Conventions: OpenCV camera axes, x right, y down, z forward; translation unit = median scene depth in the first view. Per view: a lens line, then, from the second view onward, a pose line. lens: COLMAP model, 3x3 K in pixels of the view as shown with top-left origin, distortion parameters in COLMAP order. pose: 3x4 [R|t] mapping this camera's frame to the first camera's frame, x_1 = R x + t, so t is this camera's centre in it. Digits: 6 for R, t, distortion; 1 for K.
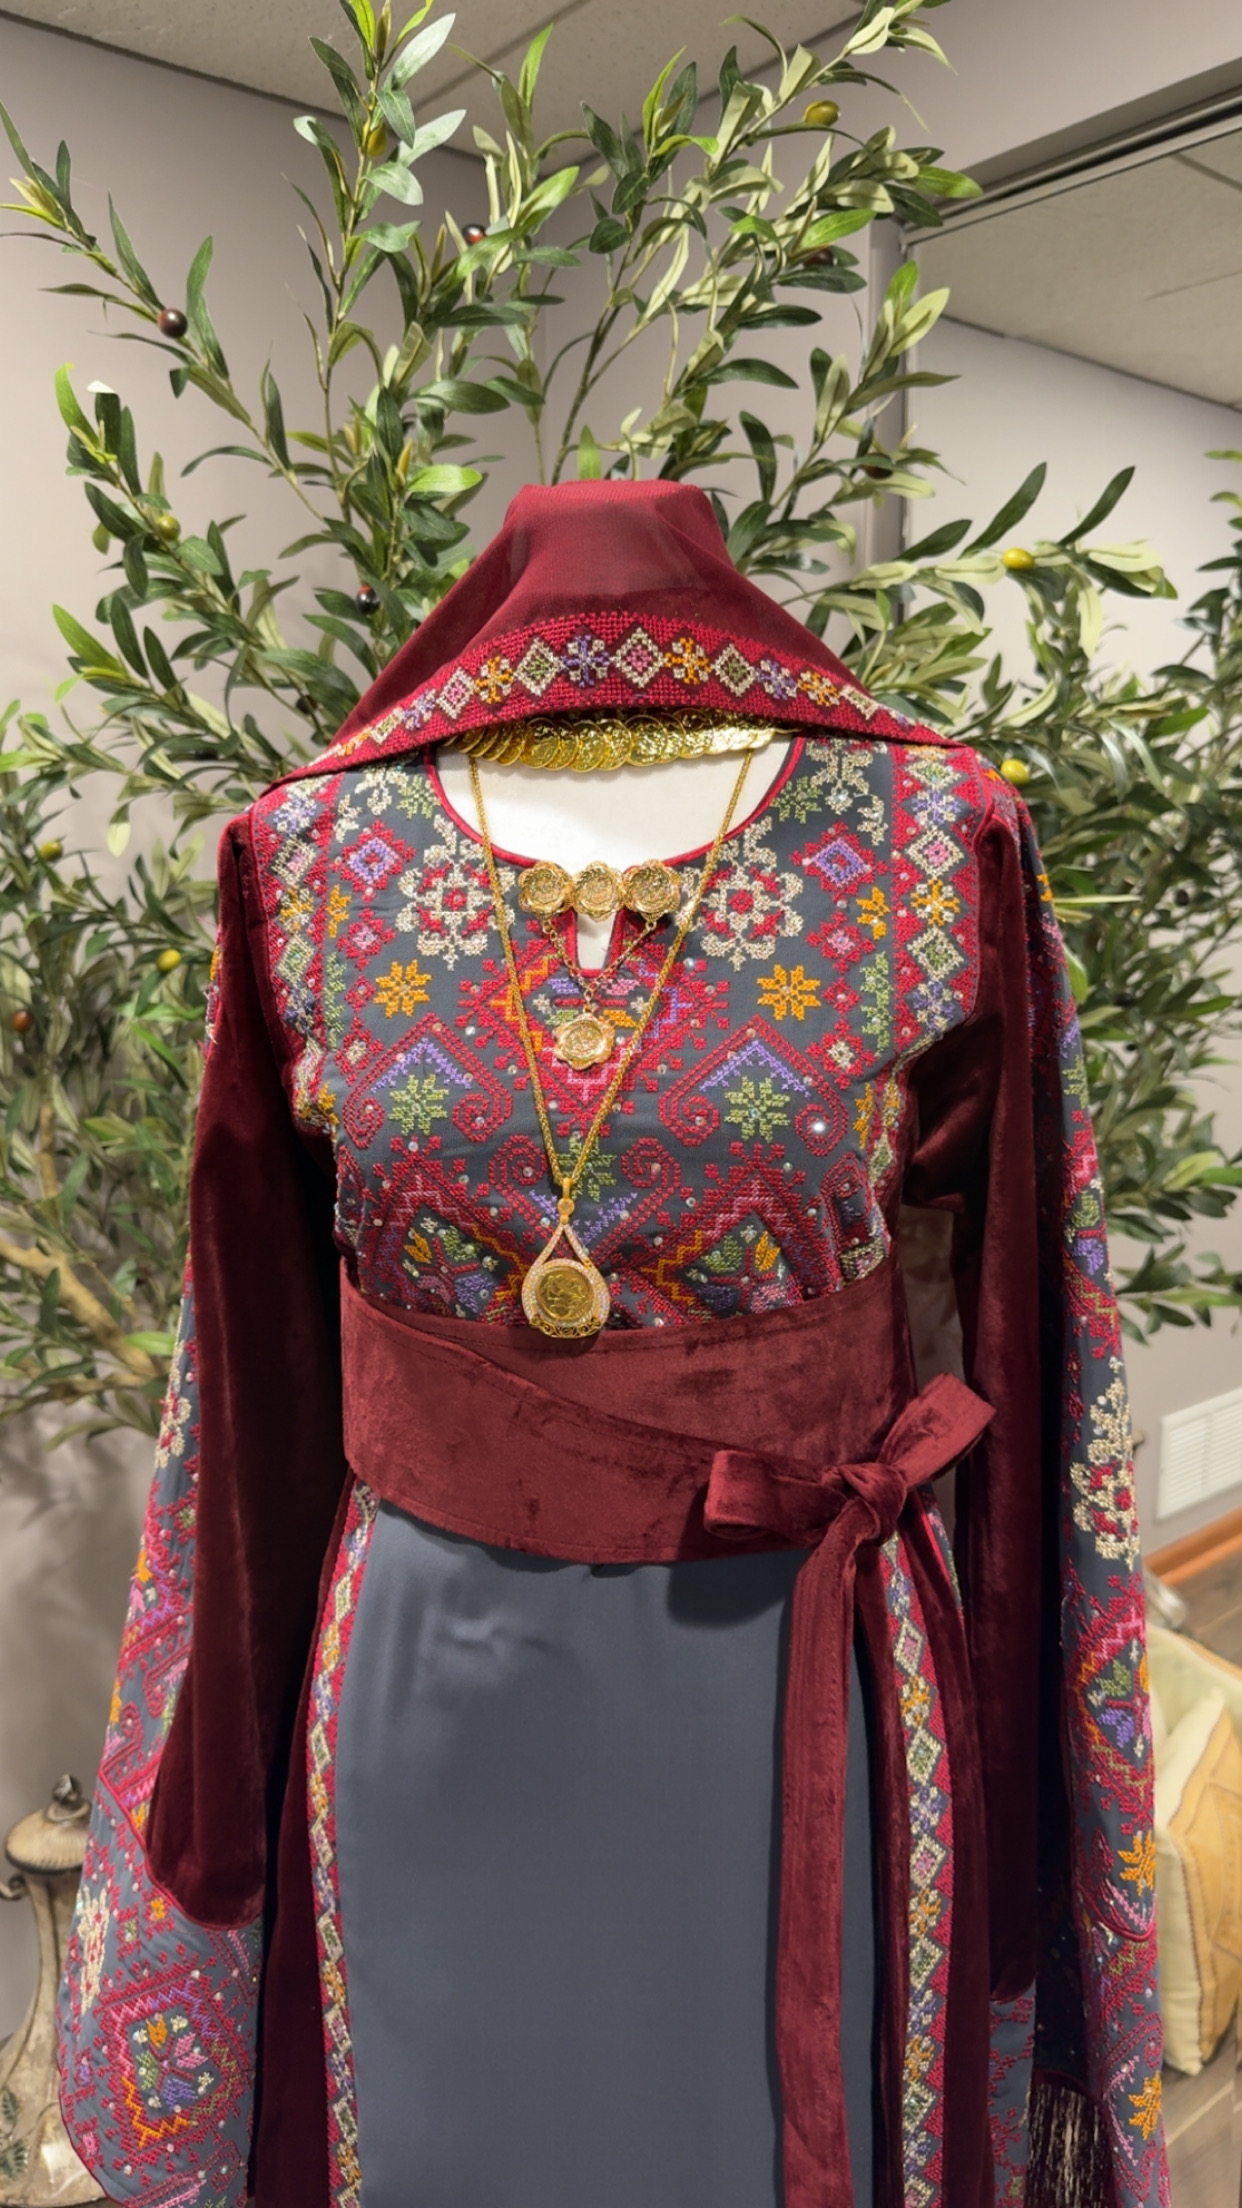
lens RADIAL K [[1682.9, 0, 620.0], [0, 1682.9, 1111.1], [0, 0, 1]] dist [0.002418, -0.007511]
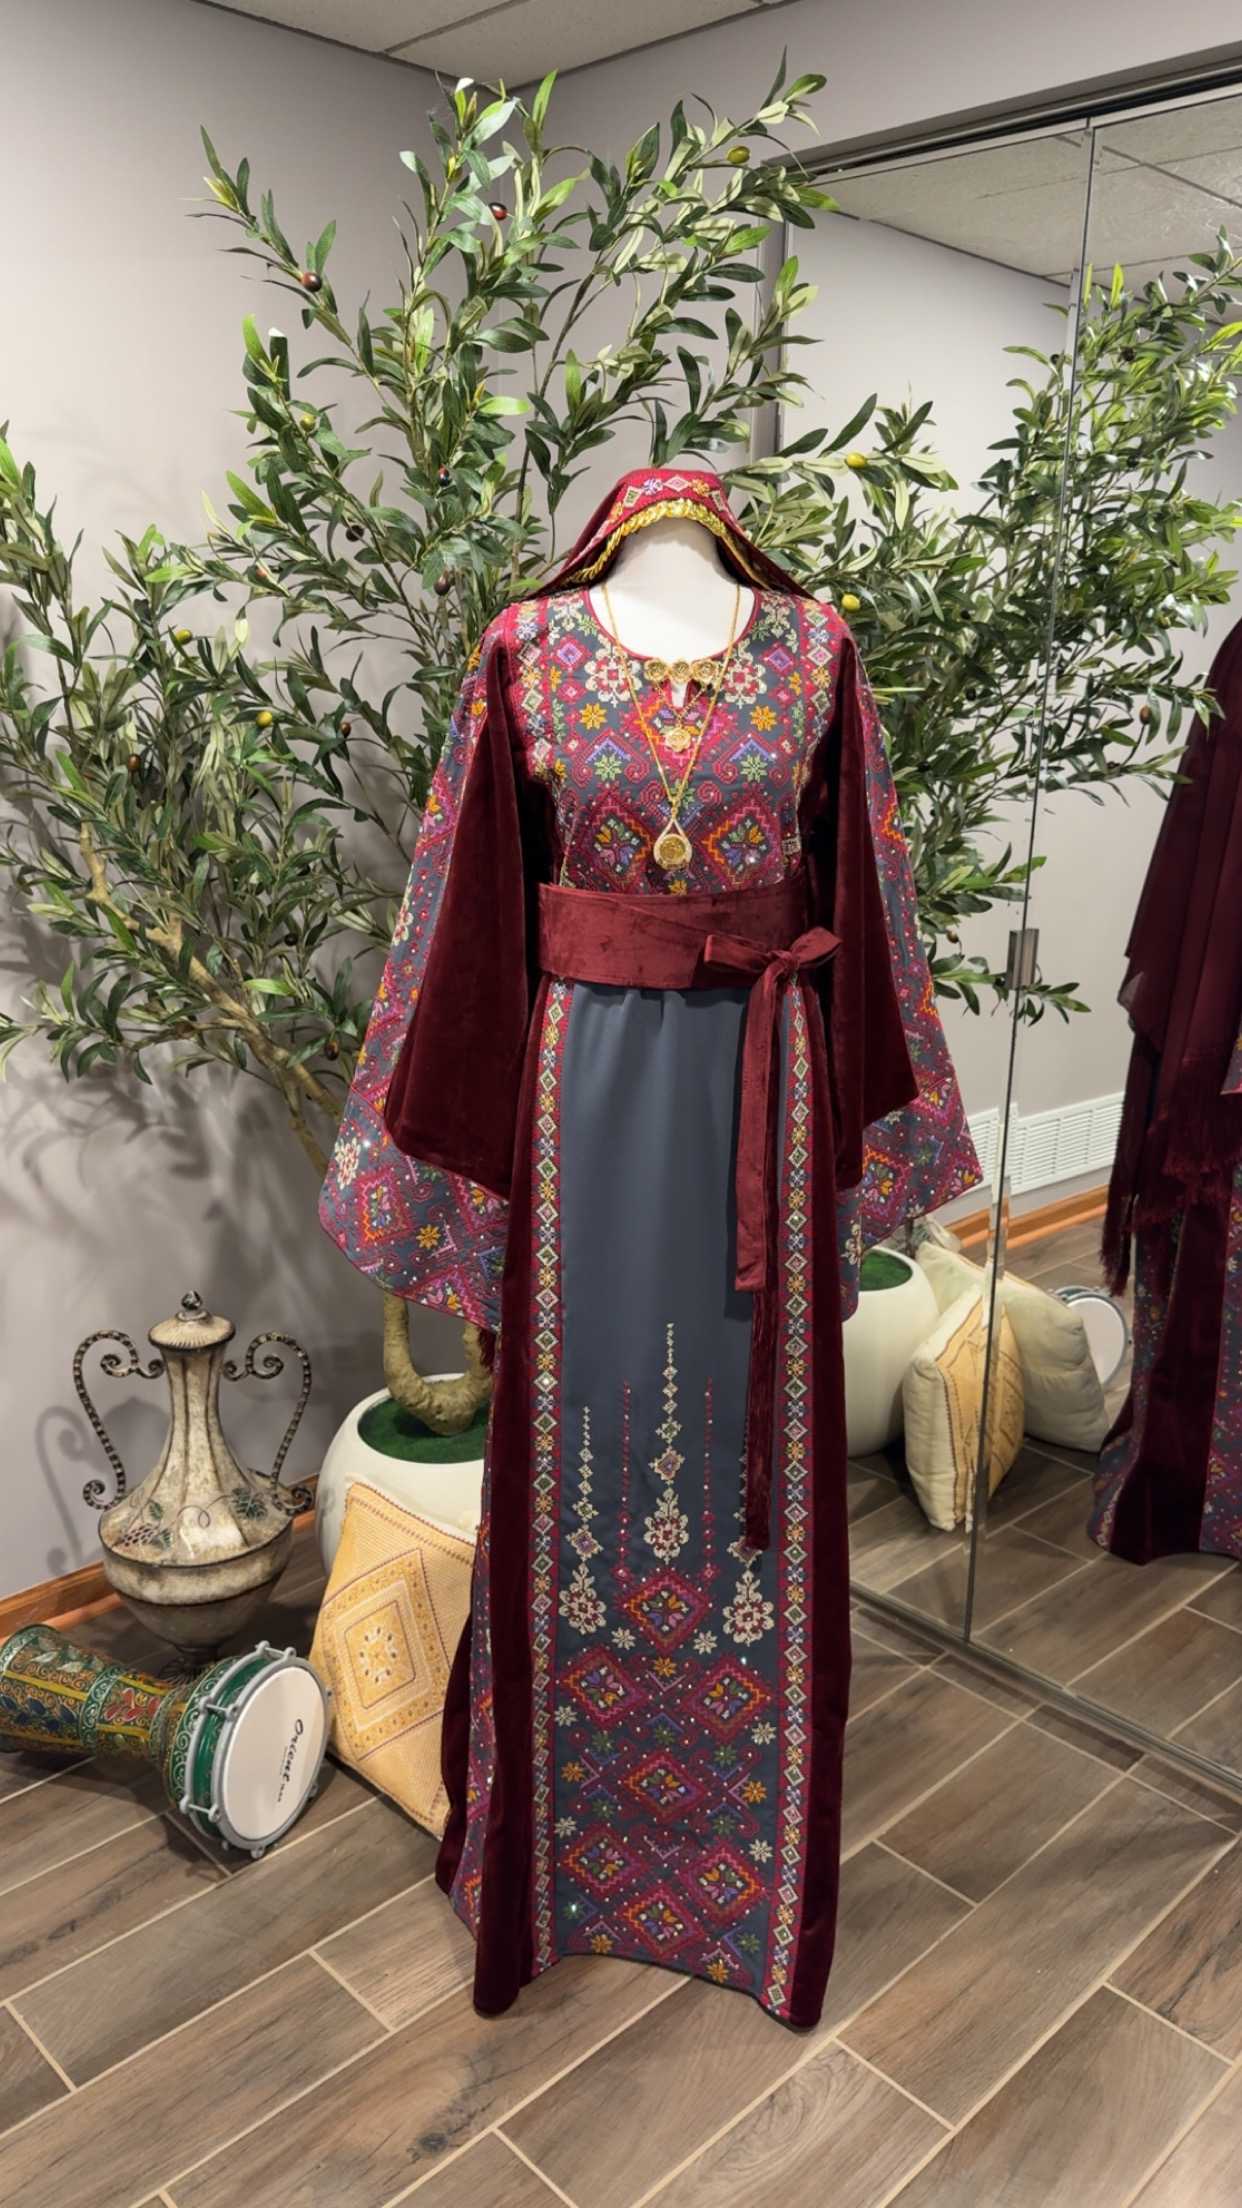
lens RADIAL K [[1651.2, 0, 616.9], [0, 1651.2, 1108.6], [0, 0, 1]] dist [0.099843, -0.162704]
pose [[0.995687, 0.000744, 0.092777, -0.119867], [-0.011676, 0.993022, 0.117348, 0.081891], [-0.092042, -0.117926, 0.988748, -0.547631]]
